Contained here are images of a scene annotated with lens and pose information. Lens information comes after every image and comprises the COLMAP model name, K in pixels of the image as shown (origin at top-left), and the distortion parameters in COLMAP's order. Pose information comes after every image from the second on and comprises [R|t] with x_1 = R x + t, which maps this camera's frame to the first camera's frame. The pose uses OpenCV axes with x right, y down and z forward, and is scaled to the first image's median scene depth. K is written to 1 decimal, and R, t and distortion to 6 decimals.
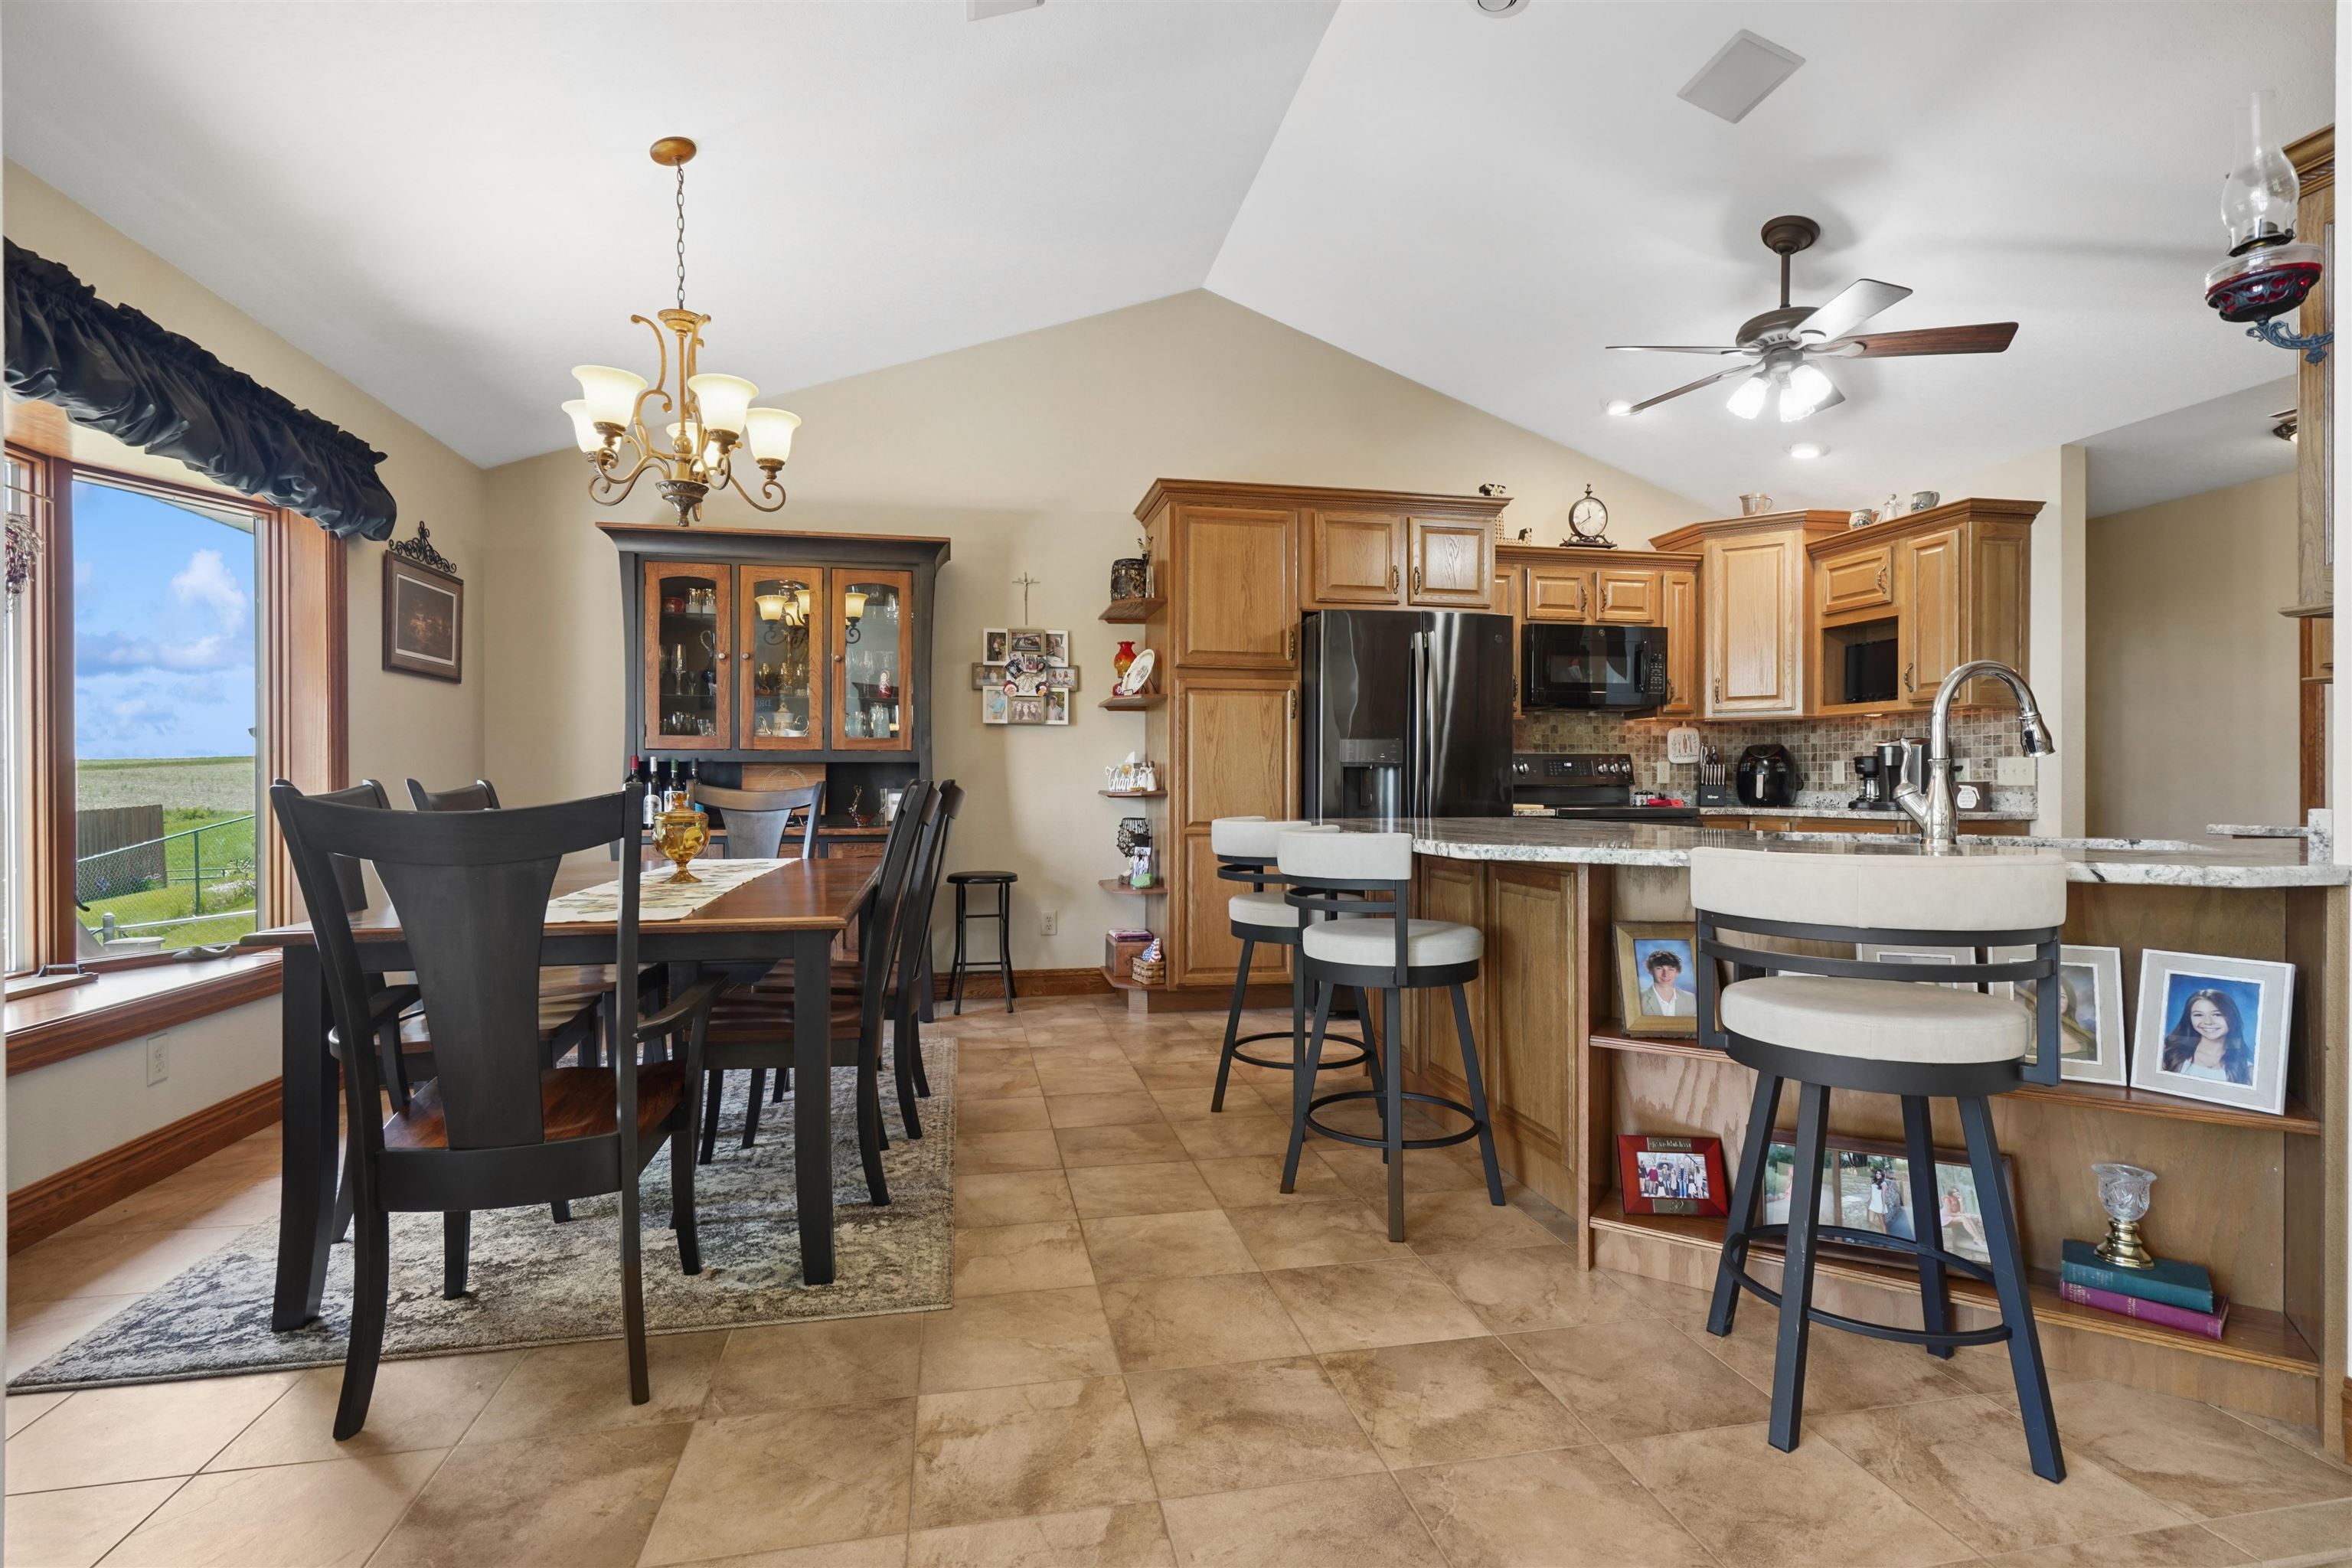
lens RADIAL K [[1117.9, 0, 1173.4], [0, 1117.9, 796.5], [0, 0, 1]] dist [-0.009901, 0.005624]
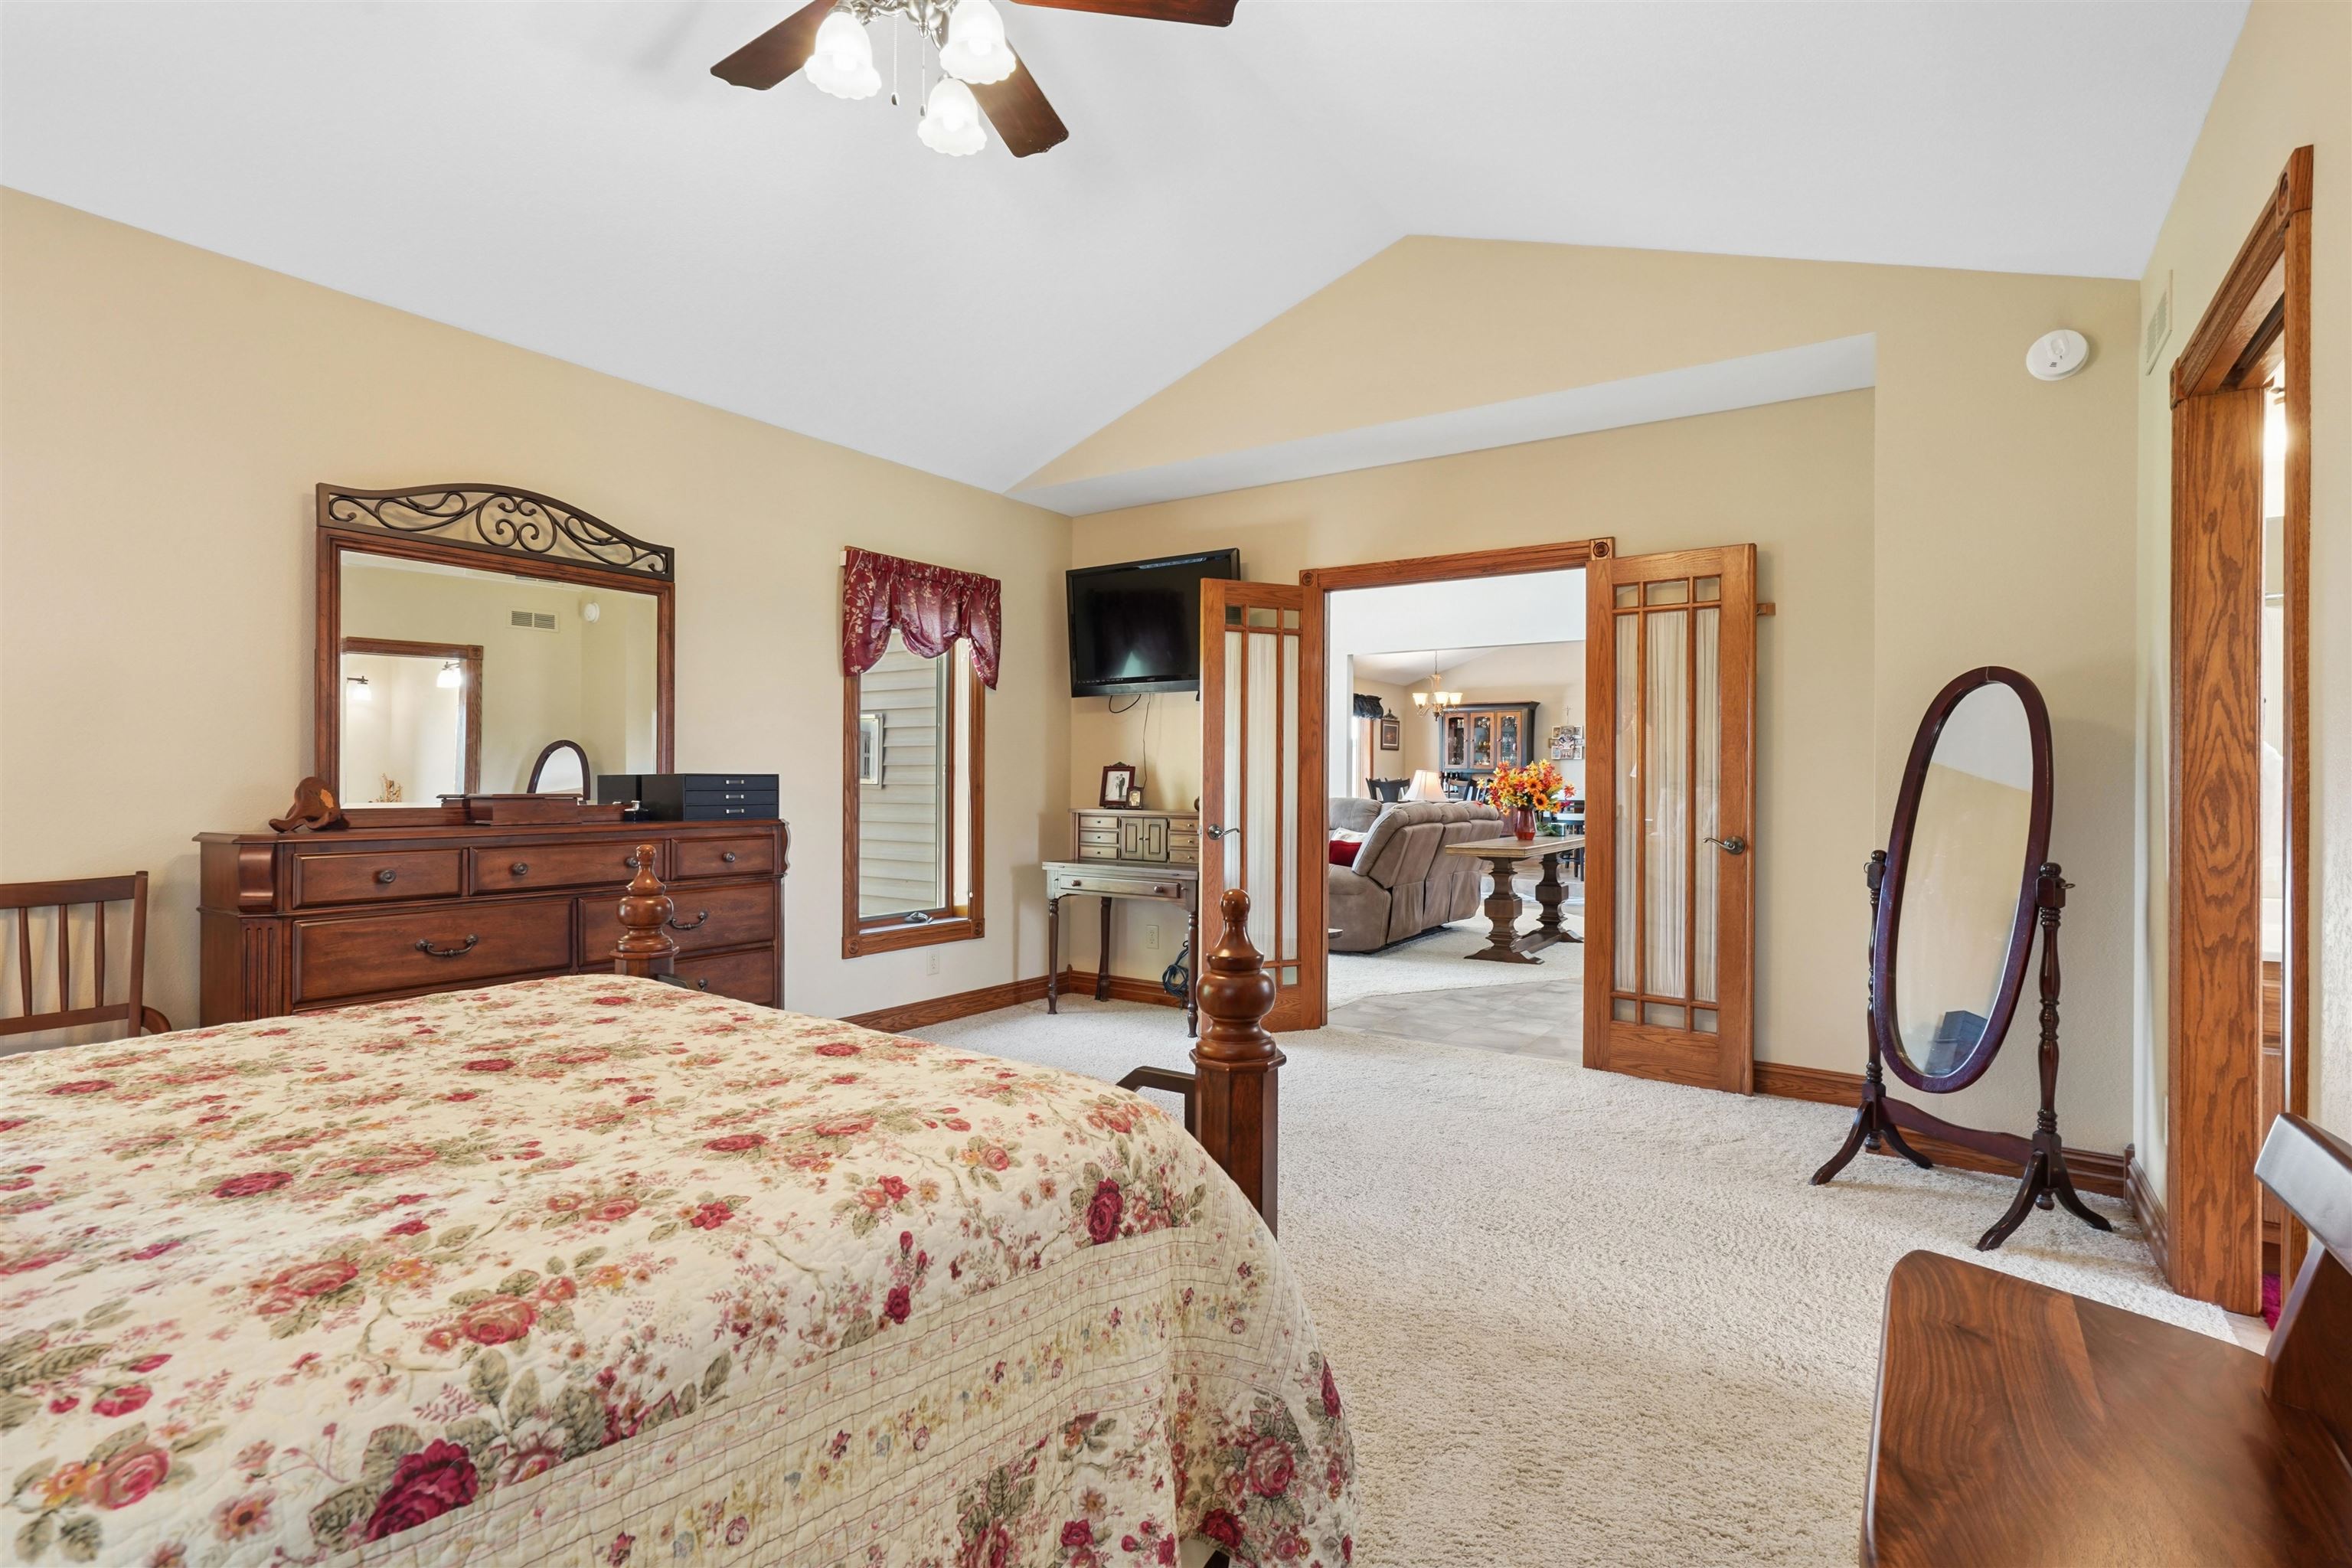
lens RADIAL K [[1117.9, 0, 1184.1], [0, 1117.9, 775.5], [0, 0, 1]] dist [-0.009901, 0.005624]
pose [[0.695907, 0.003759, -0.718122, 1.244406], [-0.014474, 0.999857, -0.008793, 0.017295], [0.717986, 0.016513, 0.695862, -1.698701]]
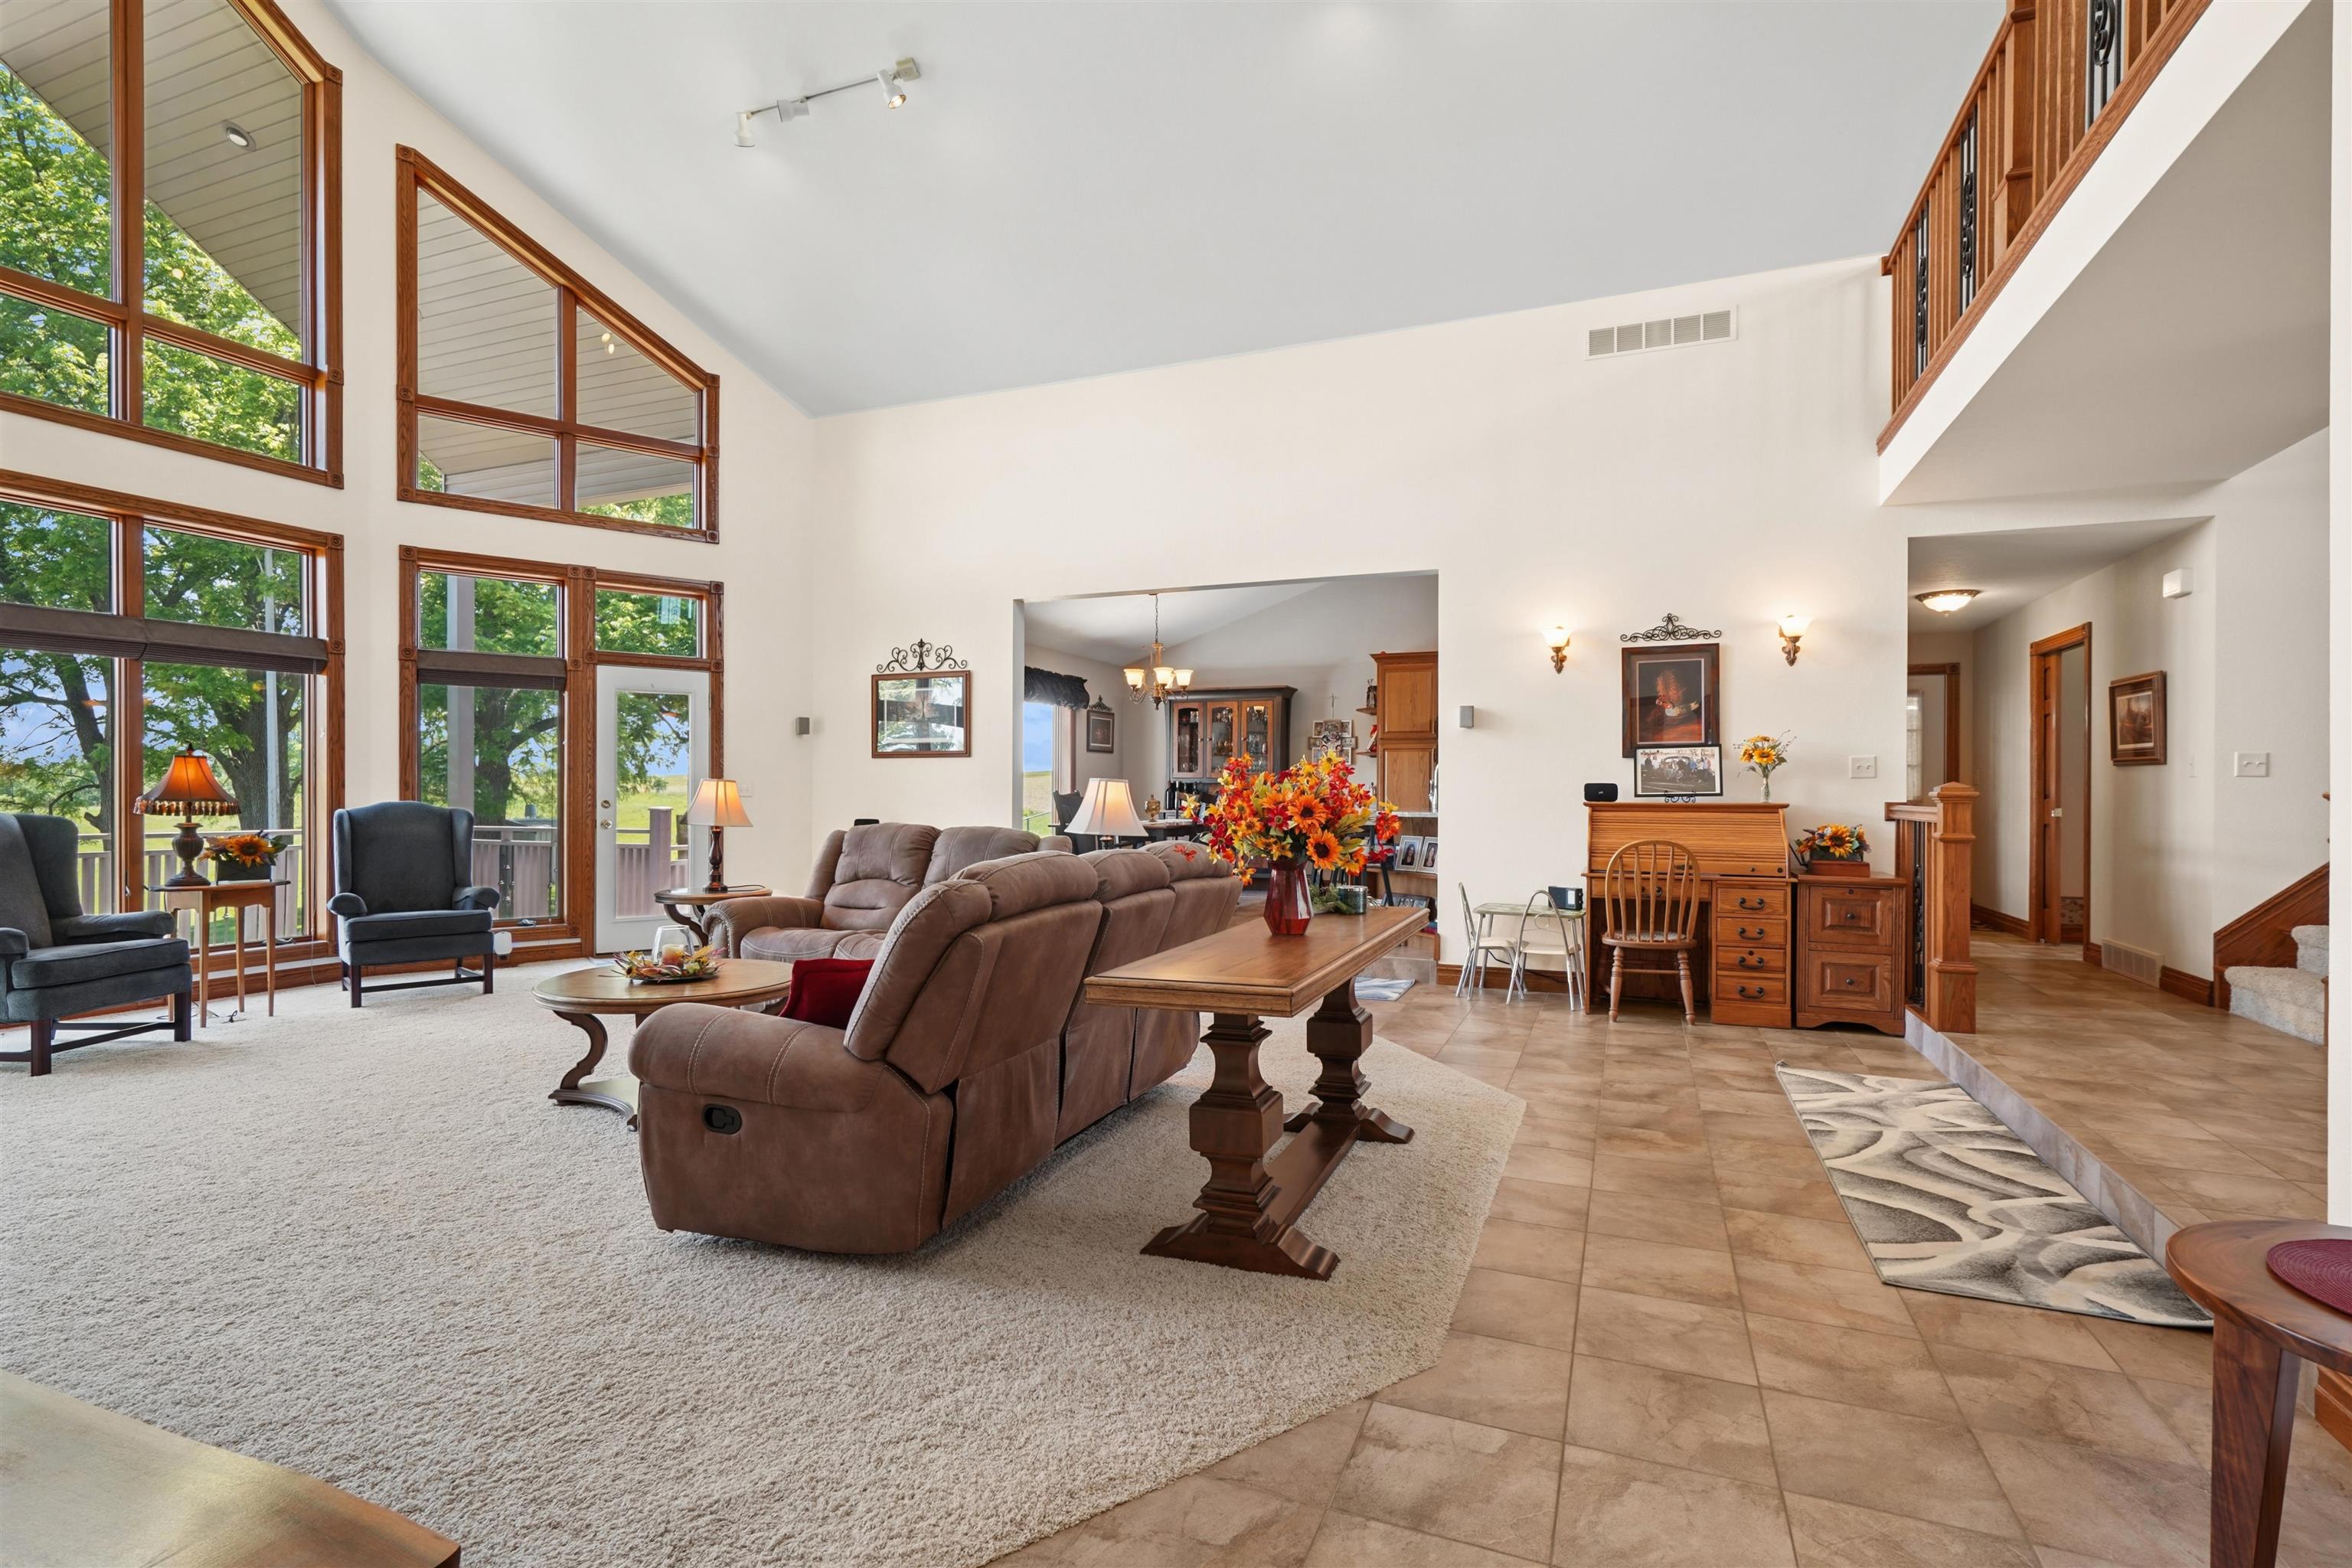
lens RADIAL K [[1117.9, 0, 1173.4], [0, 1117.9, 796.6], [0, 0, 1]] dist [-0.009901, 0.005624]
pose [[0.828139, 0.006947, -0.560479, 0.822982], [-0.010038, 0.999947, -0.002438, 0.005510], [0.560433, 0.007645, 0.828165, -0.950660]]
